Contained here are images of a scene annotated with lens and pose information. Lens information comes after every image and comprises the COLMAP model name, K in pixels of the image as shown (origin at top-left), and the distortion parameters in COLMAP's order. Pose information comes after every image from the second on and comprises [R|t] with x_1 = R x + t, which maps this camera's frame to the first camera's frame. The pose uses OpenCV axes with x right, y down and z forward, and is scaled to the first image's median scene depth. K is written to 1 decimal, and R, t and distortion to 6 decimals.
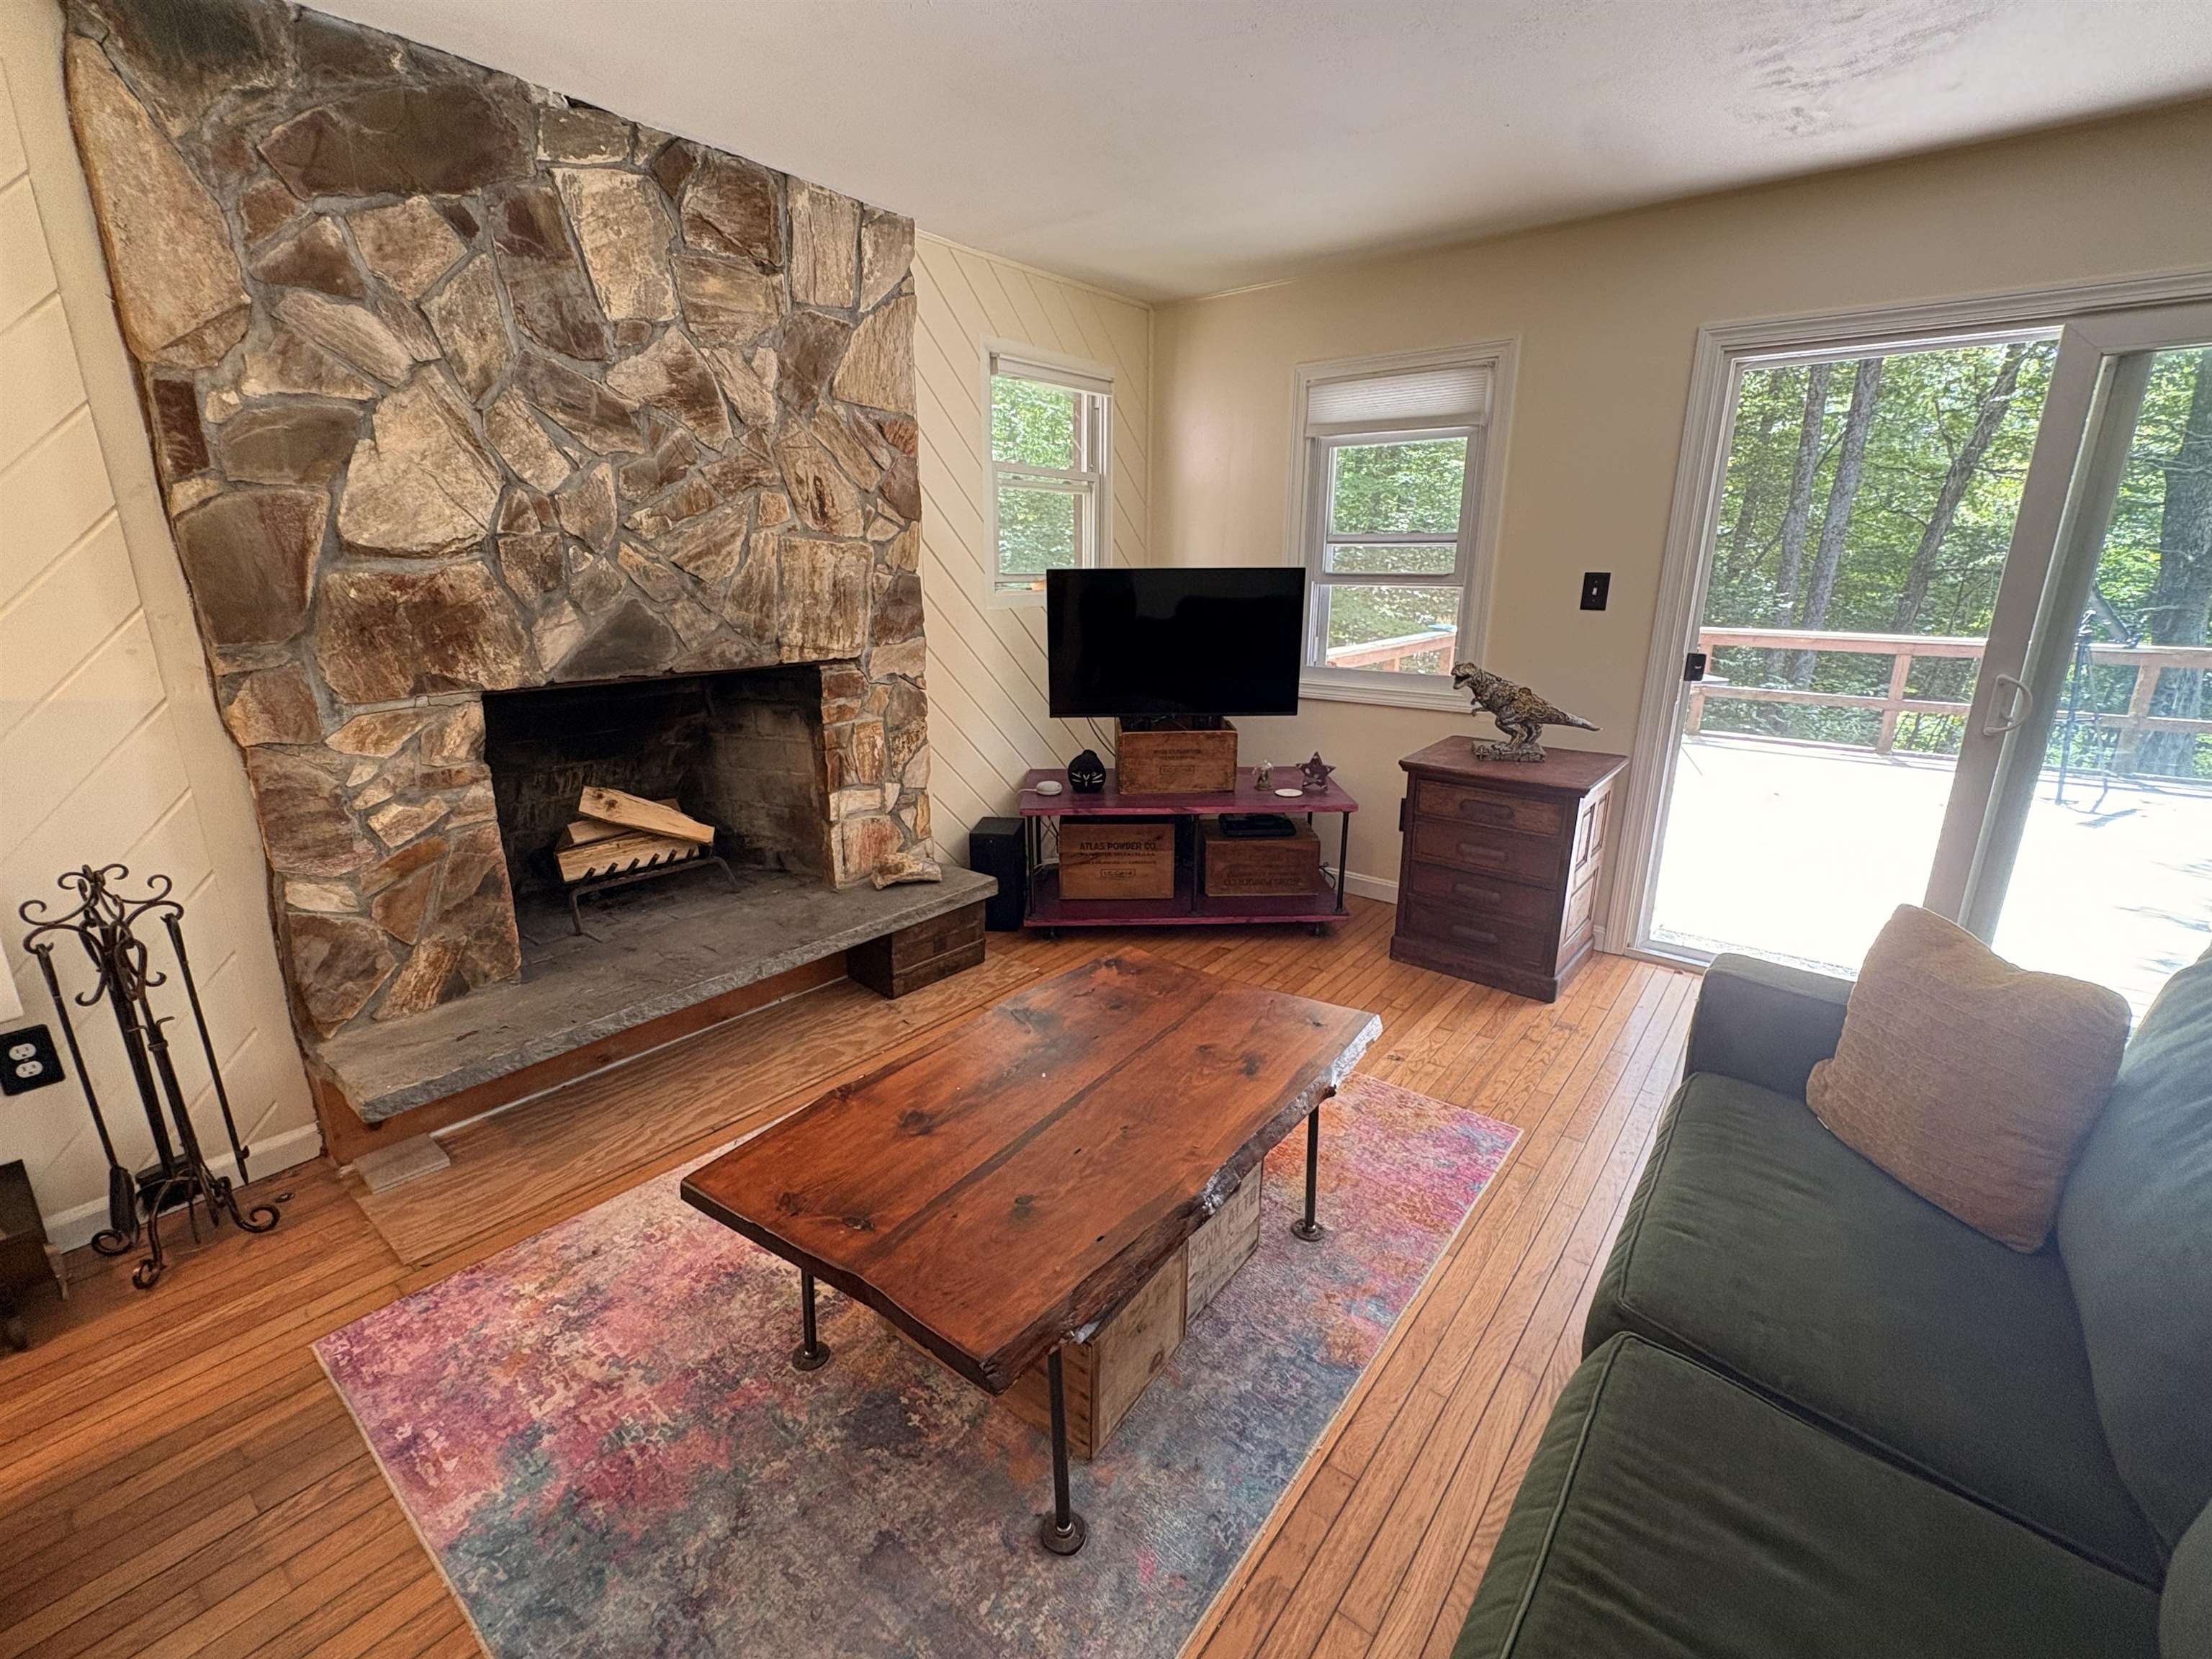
lens RADIAL K [[954.9, 0, 1106.0], [0, 954.9, 829.5], [0, 0, 1]] dist [0.001796, -0.000585]
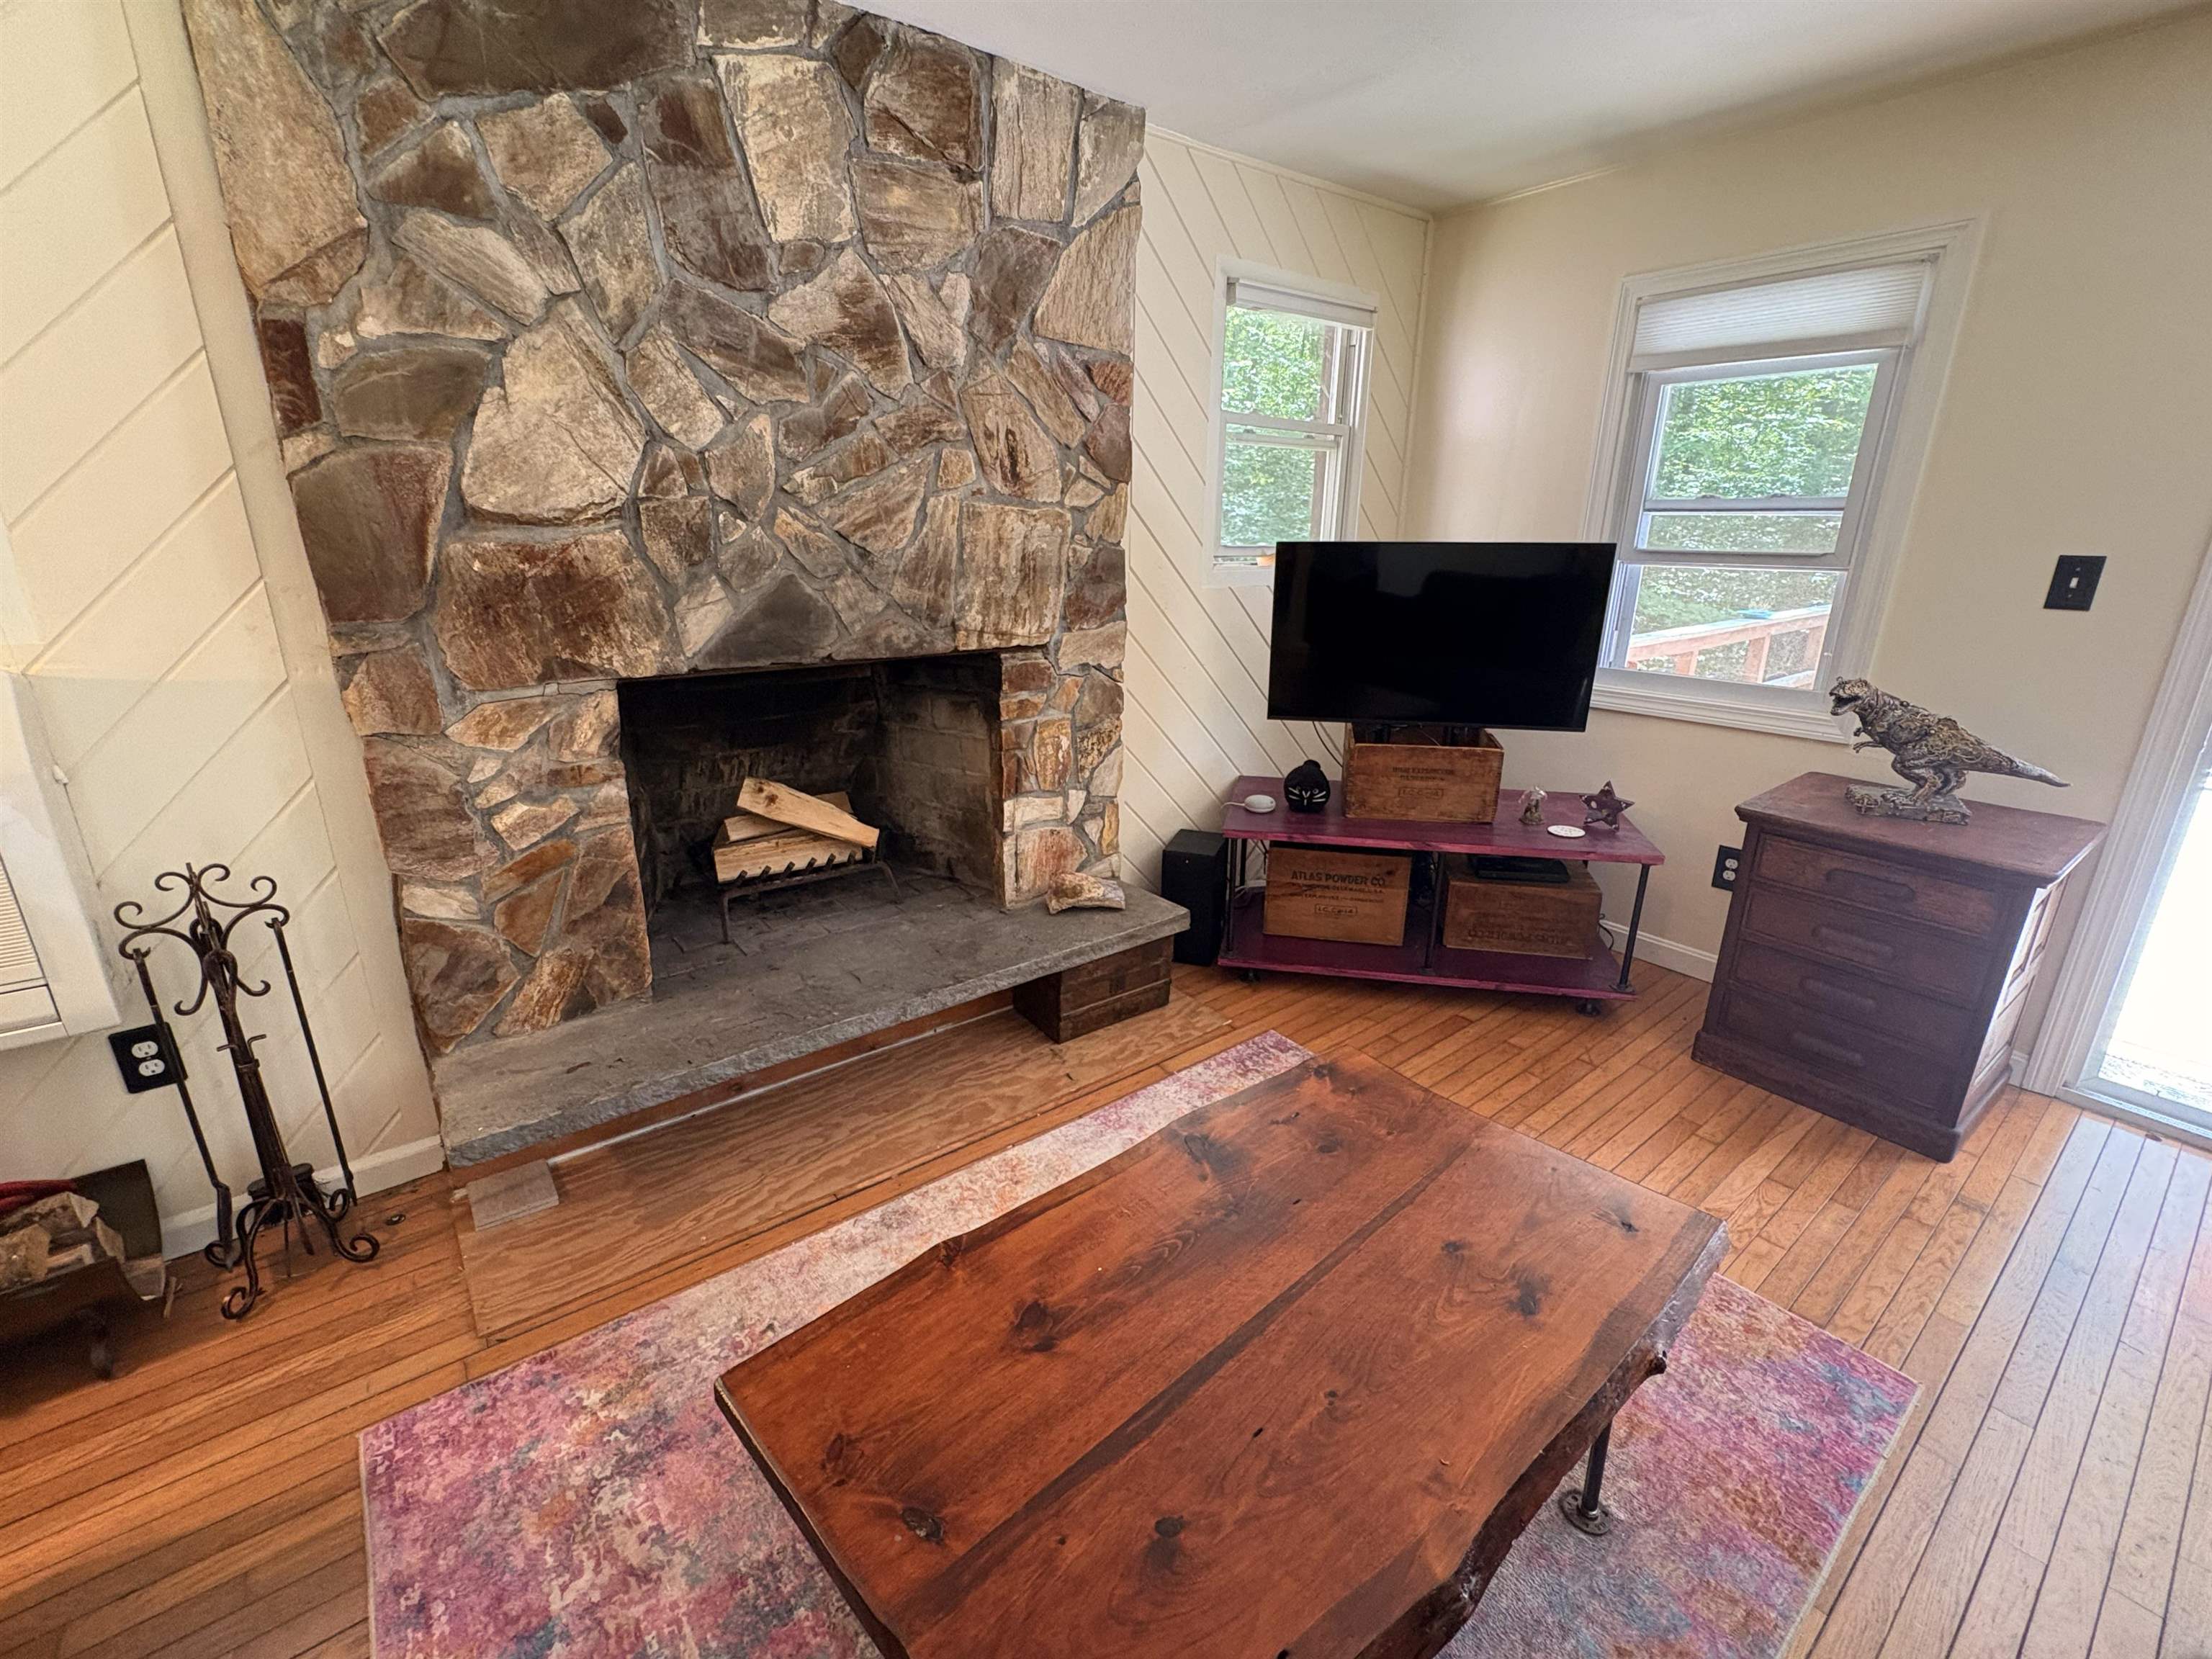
lens RADIAL K [[954.9, 0, 1106.0], [0, 954.9, 829.5], [0, 0, 1]] dist [0.001796, -0.000585]
pose [[0.973802, 0.075856, -0.214373, -0.012994], [-0.068649, 0.996803, 0.040881, -0.061798], [0.216789, -0.025093, 0.975896, 0.199526]]
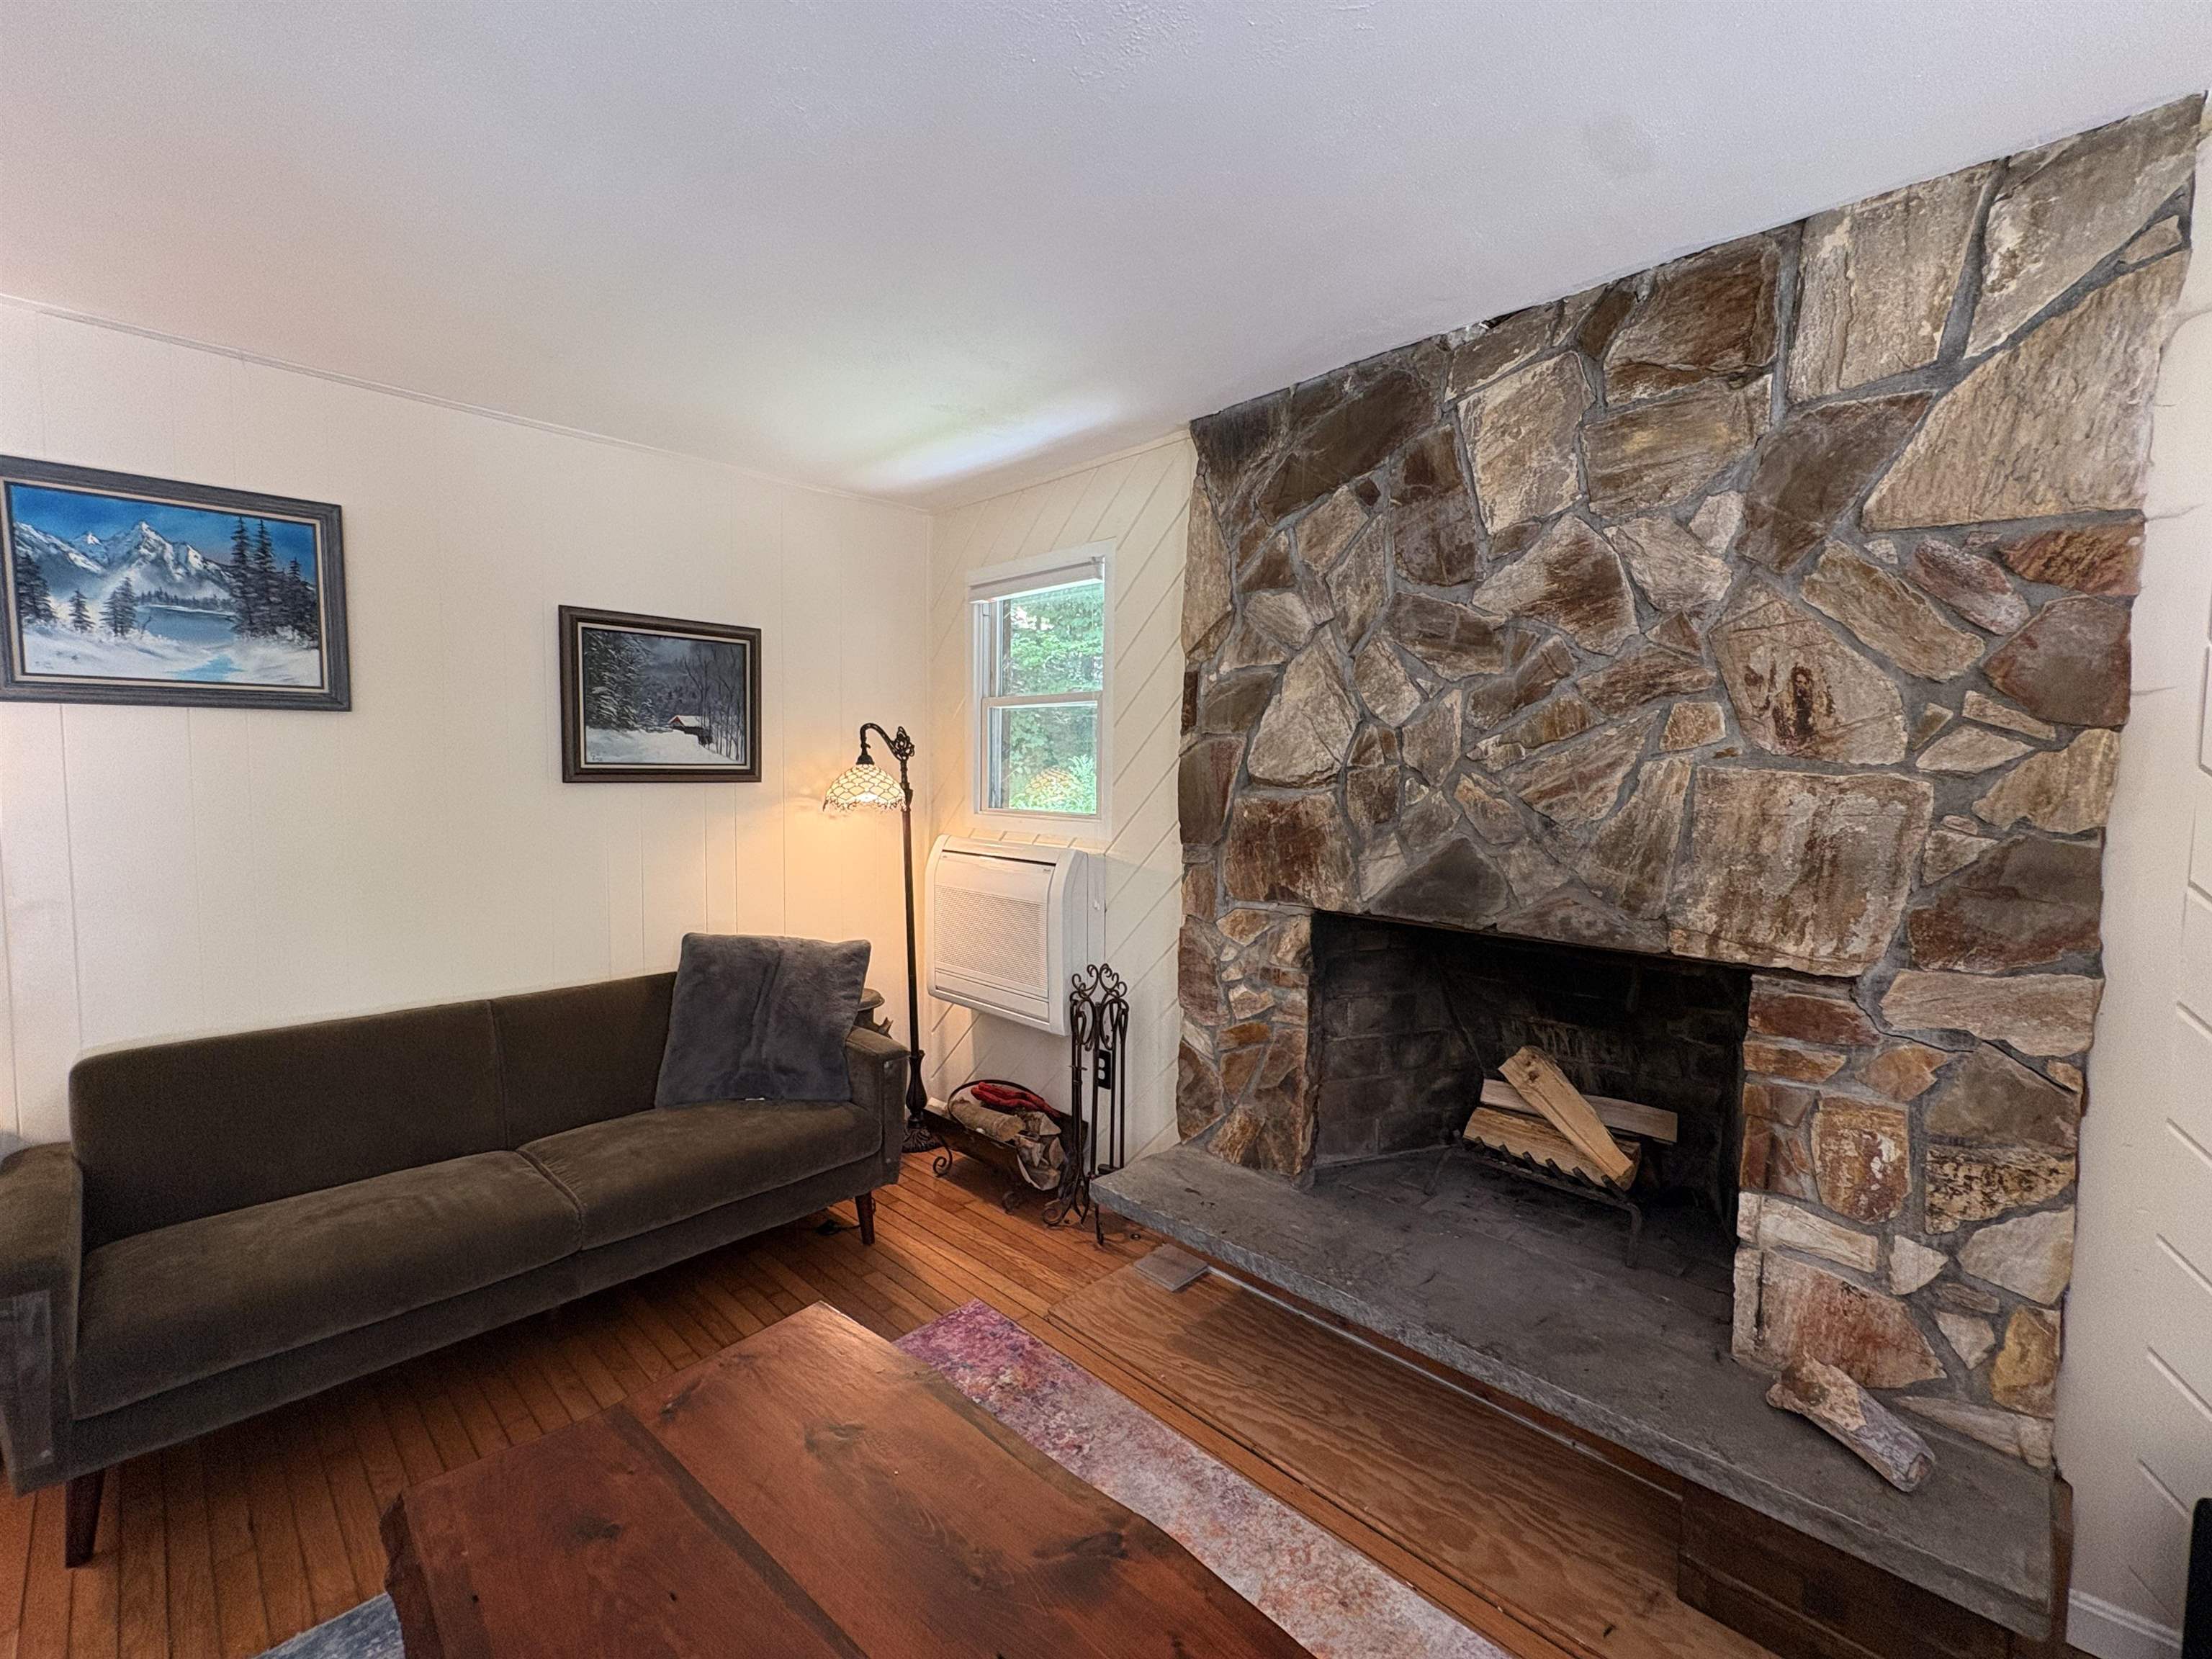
lens RADIAL K [[954.9, 0, 1106.0], [0, 954.9, 829.5], [0, 0, 1]] dist [0.001796, -0.000585]
pose [[-0.104684, 0.059759, -0.992708, 0.363584], [-0.283287, 0.955047, 0.087366, -0.217475], [0.953305, 0.290367, -0.083049, 0.714091]]
